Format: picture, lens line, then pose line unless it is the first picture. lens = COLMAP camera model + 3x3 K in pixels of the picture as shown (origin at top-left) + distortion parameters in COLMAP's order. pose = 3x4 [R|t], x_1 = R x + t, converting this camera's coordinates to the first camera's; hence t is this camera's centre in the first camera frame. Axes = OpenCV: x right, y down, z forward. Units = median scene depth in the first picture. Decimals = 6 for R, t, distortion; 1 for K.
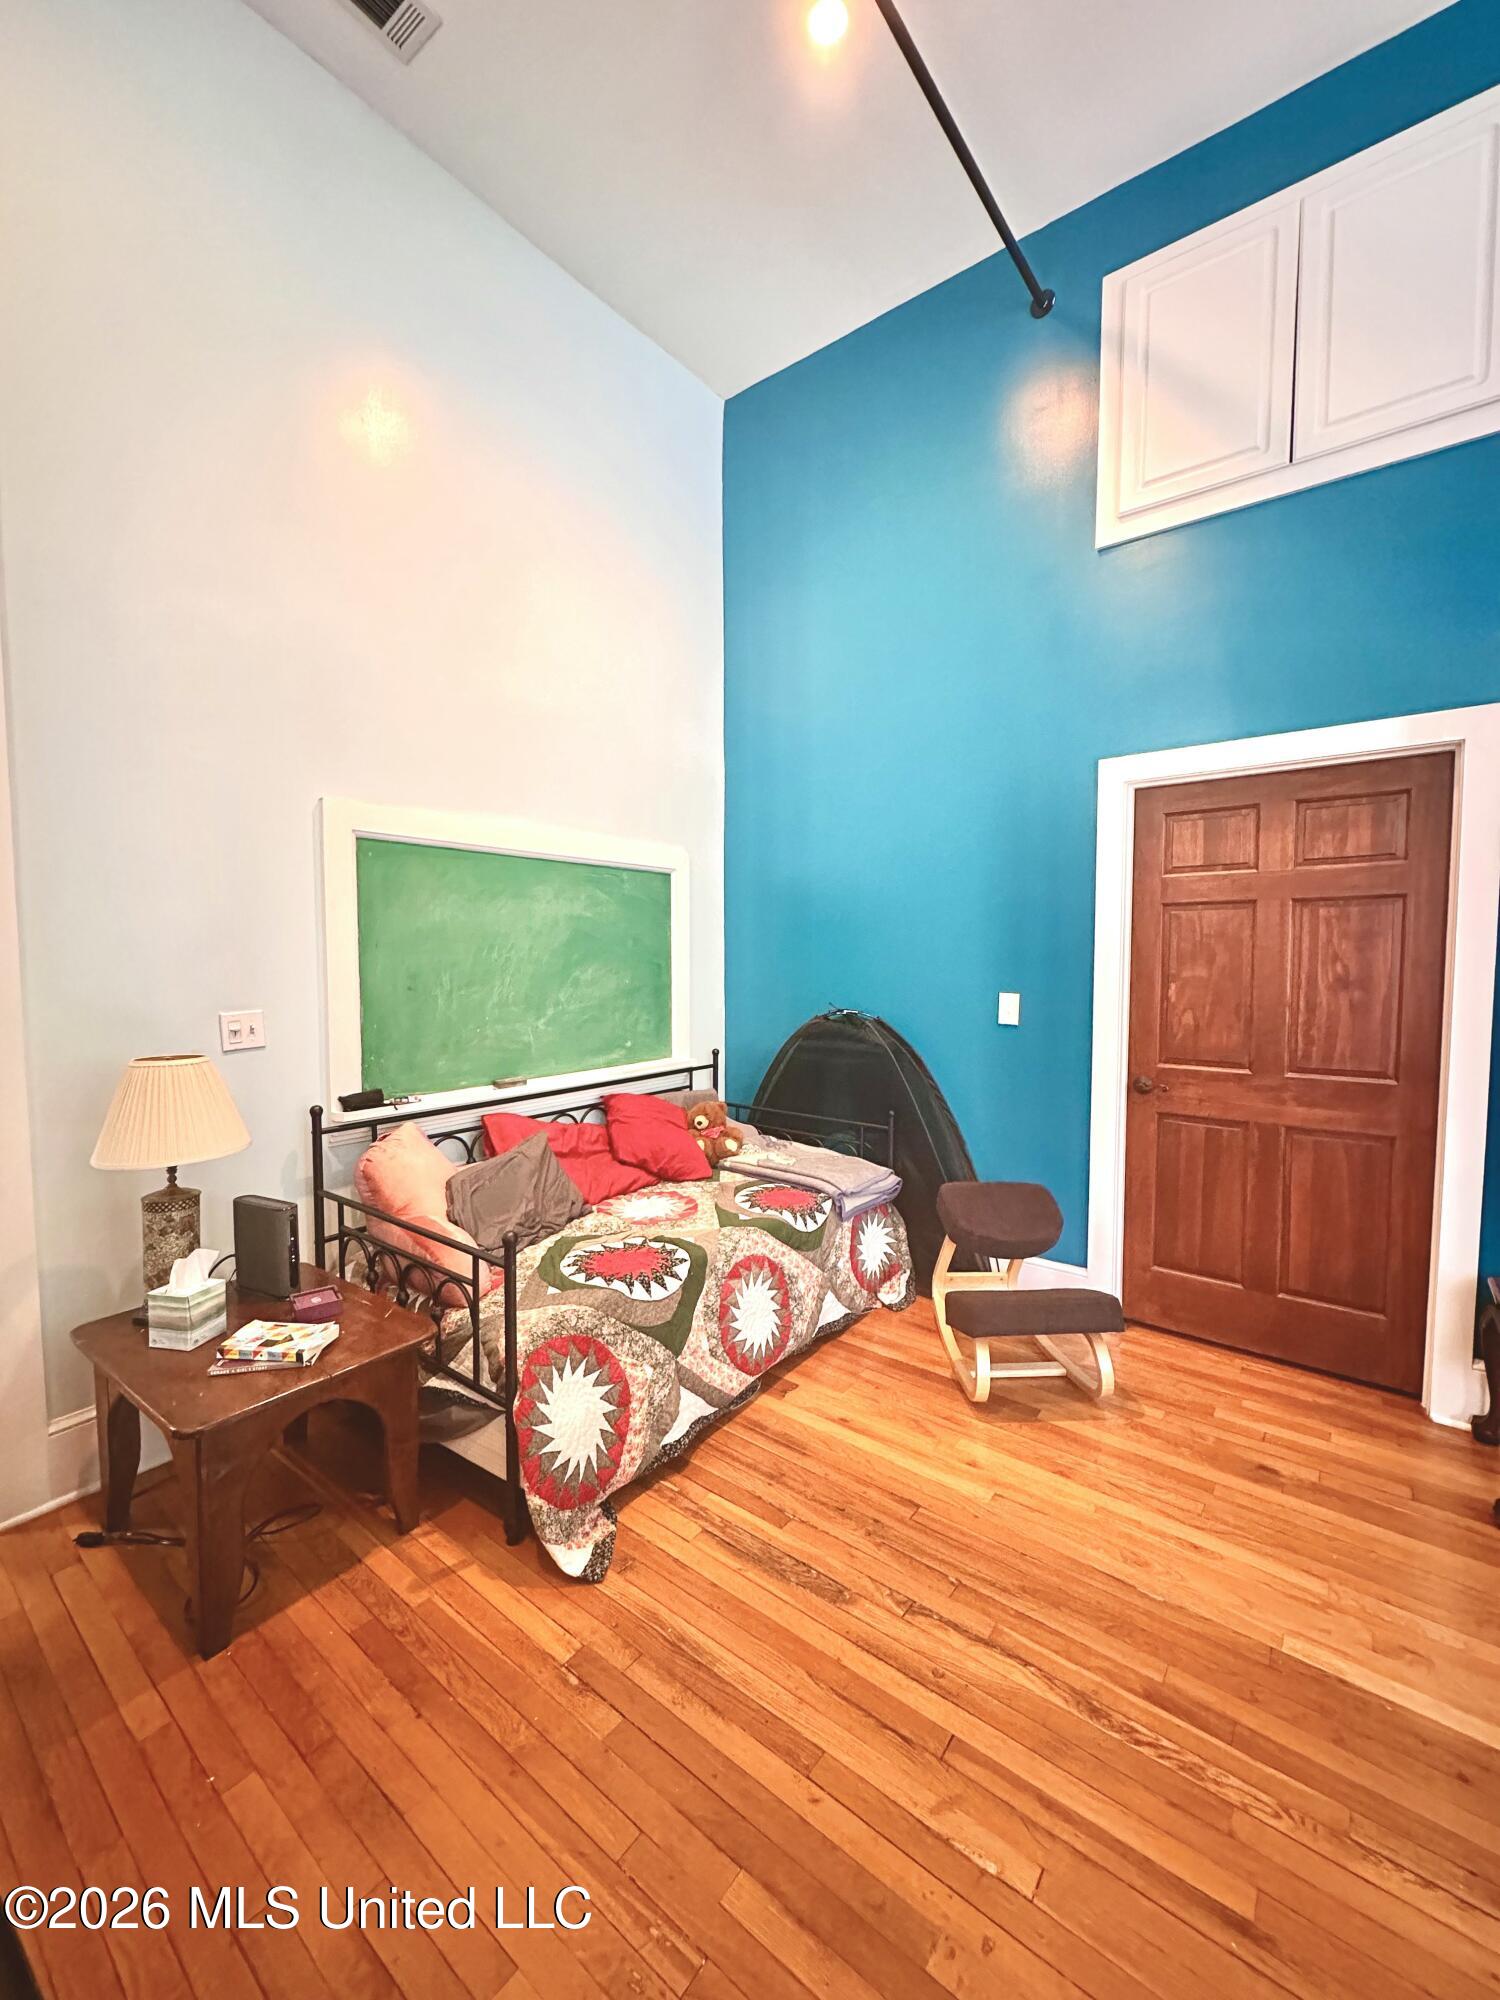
lens RADIAL K [[794.5, 0, 749.3], [0, 794.5, 1000.8], [0, 0, 1]] dist [-0.003174, 0.001122]
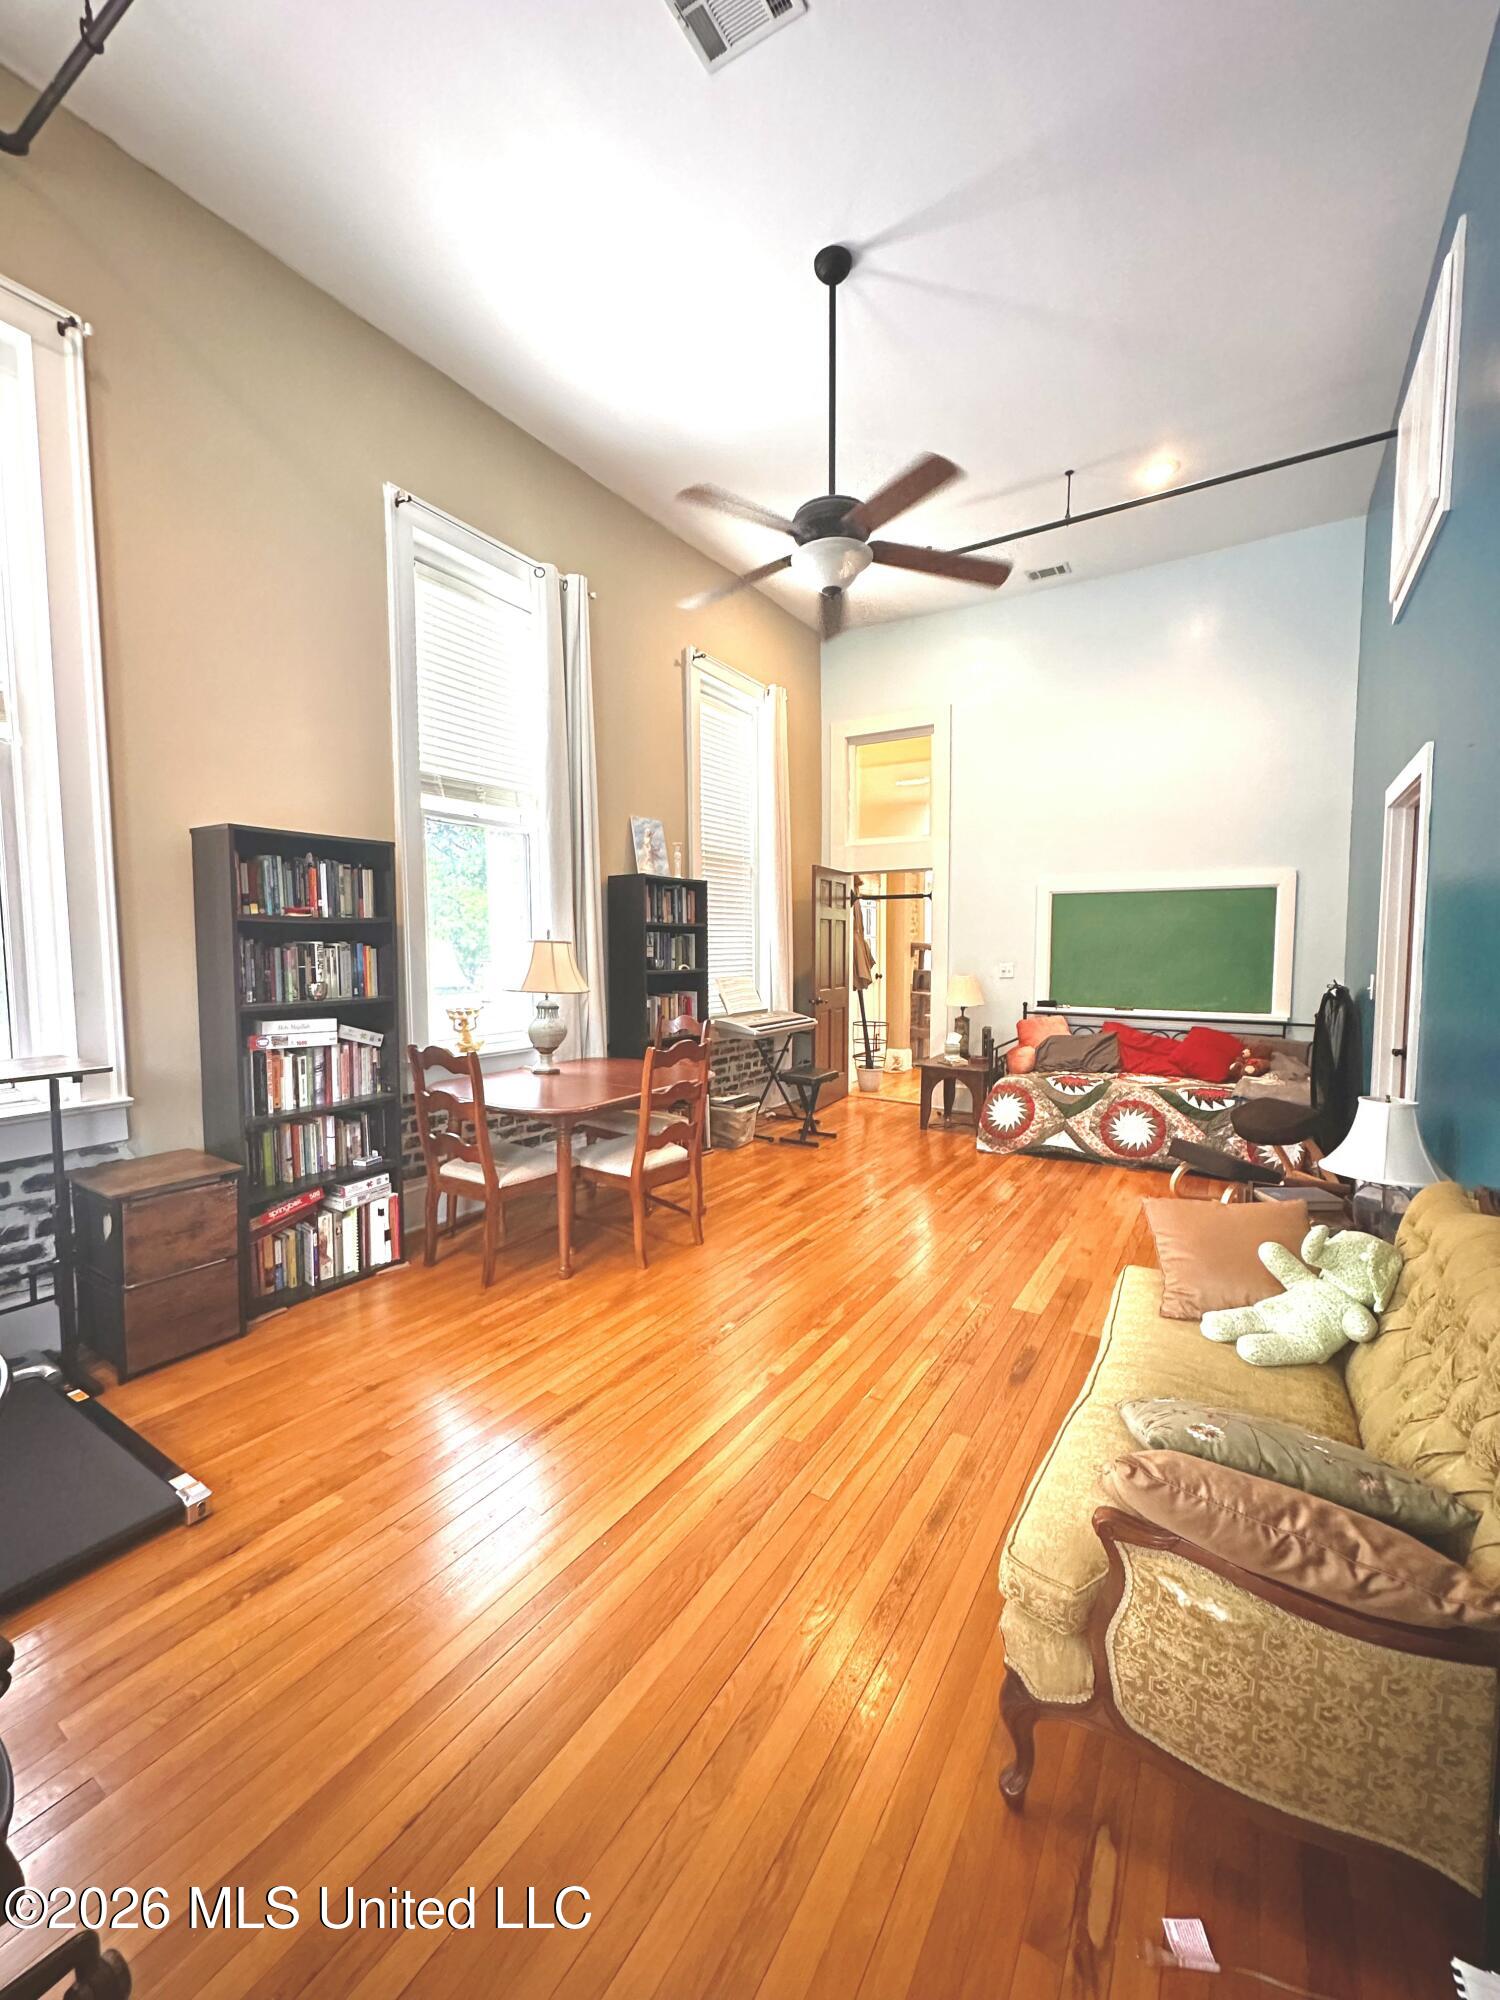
lens RADIAL K [[794.5, 0, 751.6], [0, 794.5, 996.3], [0, 0, 1]] dist [-0.003174, 0.001122]
pose [[0.100093, 0.069217, -0.992568, 1.826027], [-0.056169, 0.996380, 0.063818, -0.000179], [0.993391, 0.049364, 0.103618, -0.142521]]
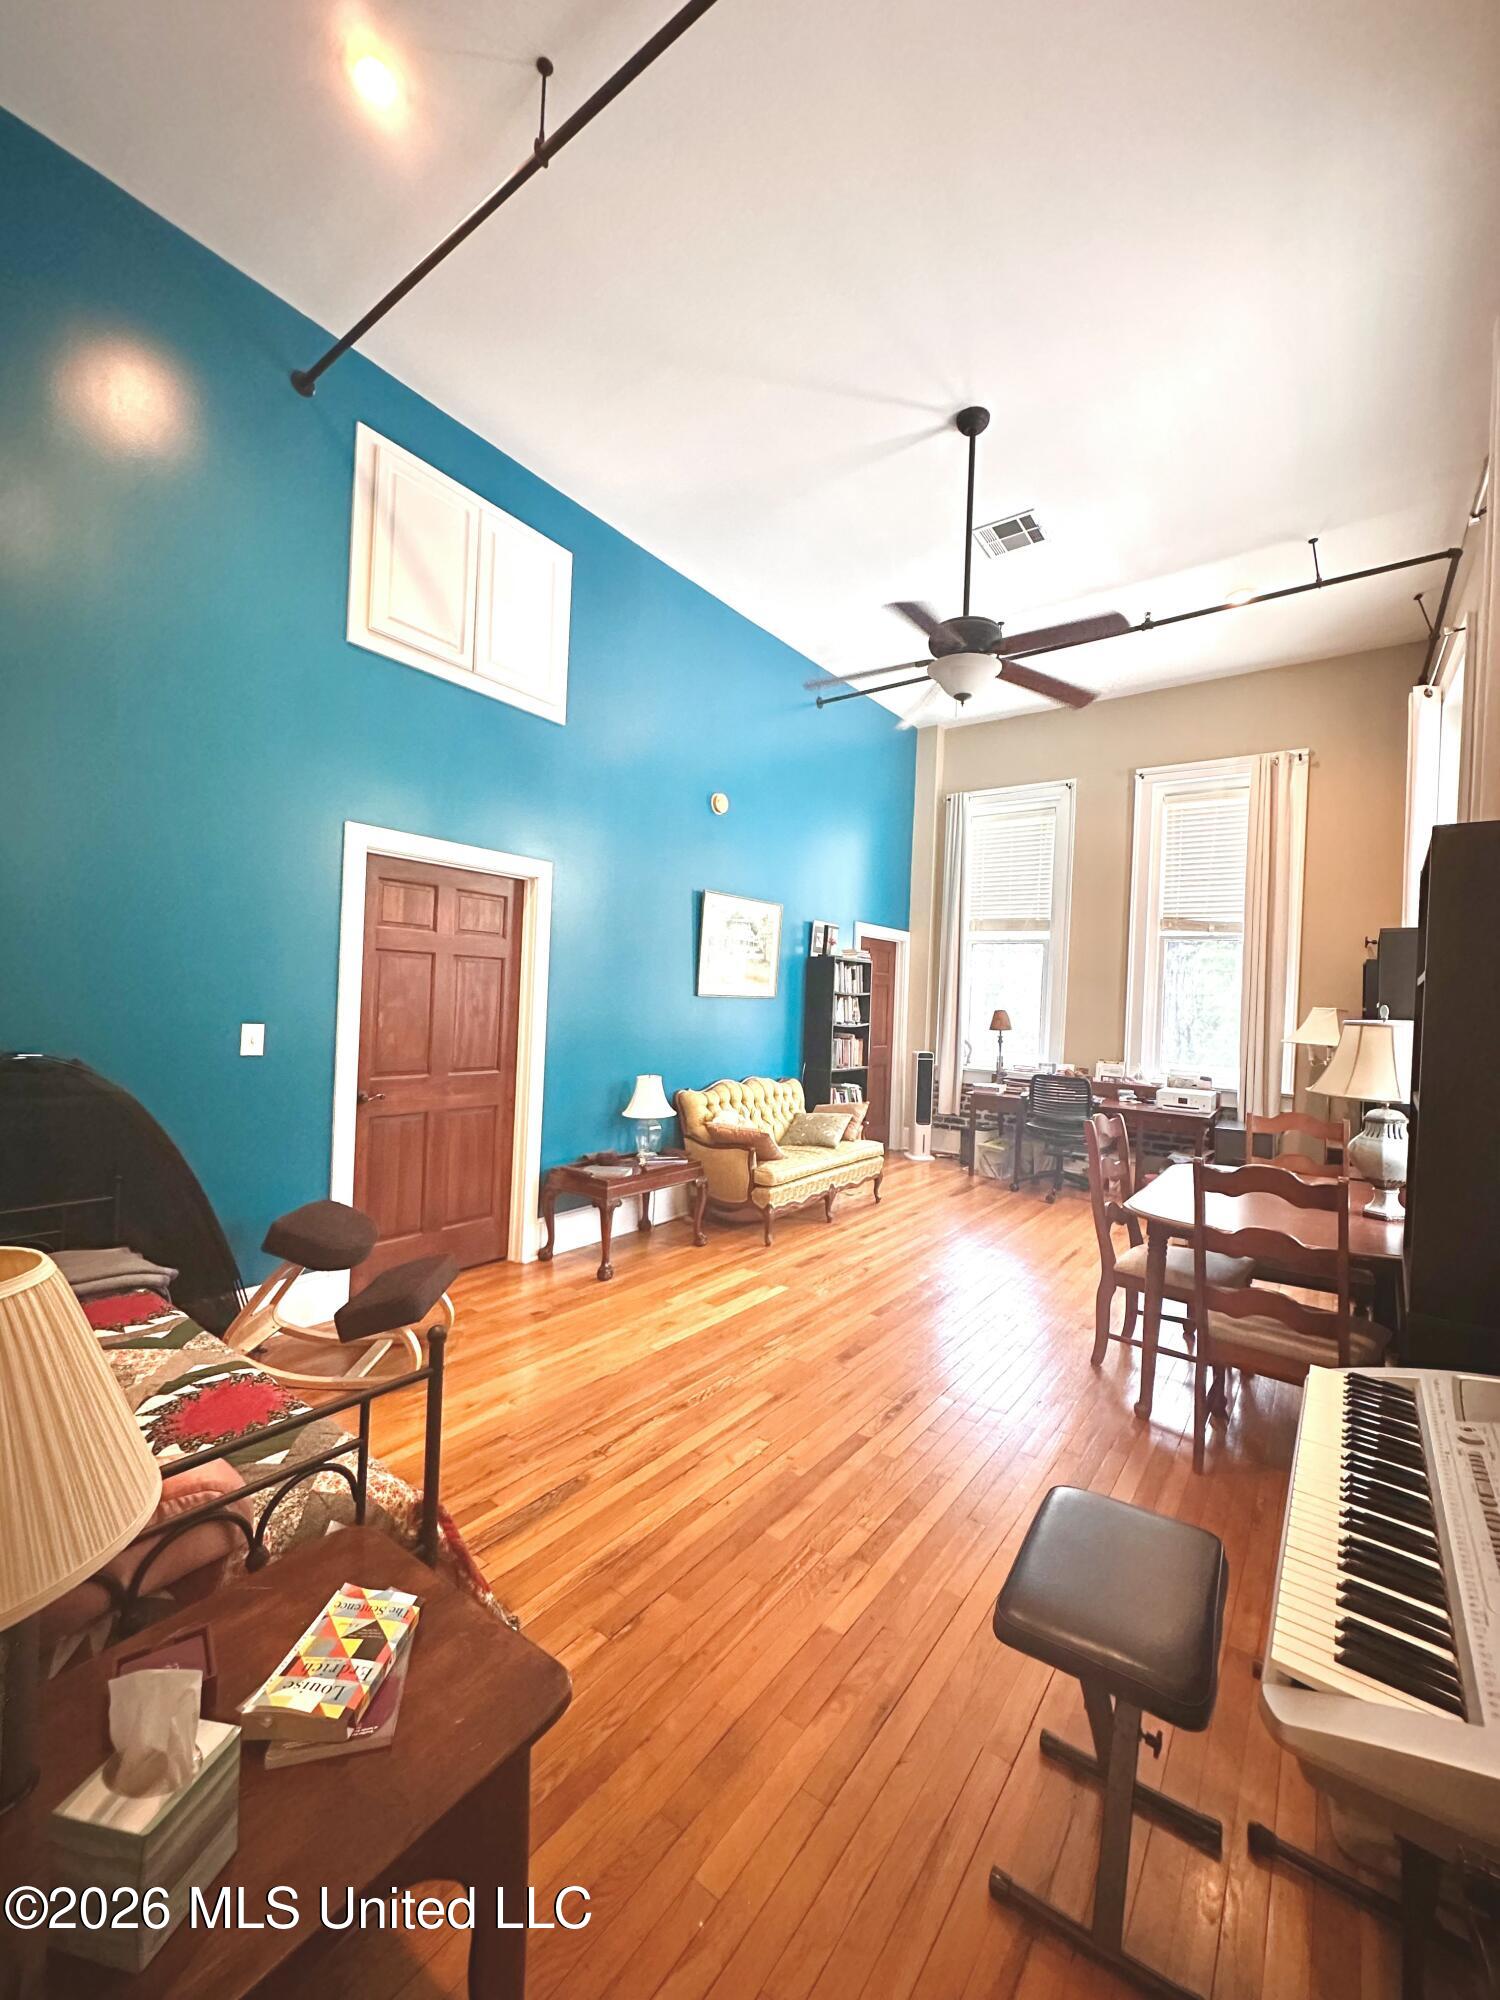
lens RADIAL K [[794.5, 0, 751.7], [0, 794.5, 998.9], [0, 0, 1]] dist [-0.003174, 0.001122]
pose [[-0.023924, 0.004170, 0.999705, -0.827363], [0.018200, 0.999827, -0.003734, -0.031348], [-0.999548, 0.018105, -0.023996, 0.495244]]
